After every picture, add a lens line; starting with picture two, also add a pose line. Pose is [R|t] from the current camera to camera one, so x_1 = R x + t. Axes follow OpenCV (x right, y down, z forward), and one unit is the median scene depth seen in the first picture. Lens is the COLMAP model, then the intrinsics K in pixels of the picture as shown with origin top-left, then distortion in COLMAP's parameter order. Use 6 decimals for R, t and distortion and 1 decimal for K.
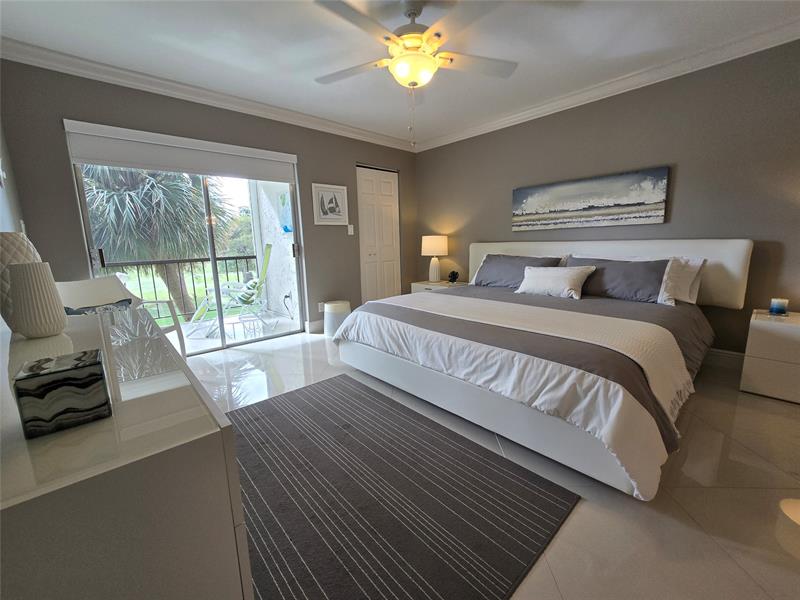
lens RADIAL K [[328.2, 0, 402.2], [0, 328.2, 296.1], [0, 0, 1]] dist [-0.001743, 0.000325]
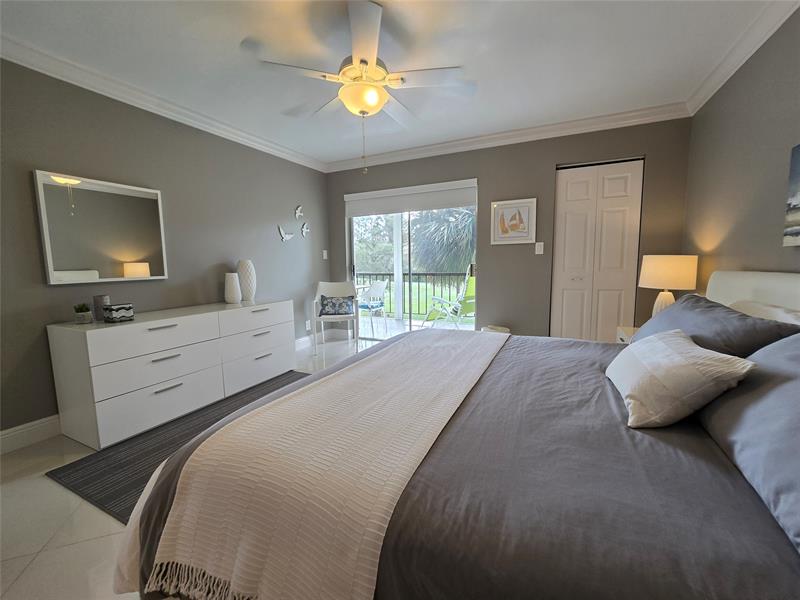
lens RADIAL K [[328.2, 0, 402.2], [0, 328.2, 296.1], [0, 0, 1]] dist [-0.001743, 0.000325]
pose [[0.381568, 0.116356, -0.916988, 0.516661], [-0.149373, 0.986768, 0.063055, -0.087422], [0.912192, 0.112913, 0.393899, 0.388056]]
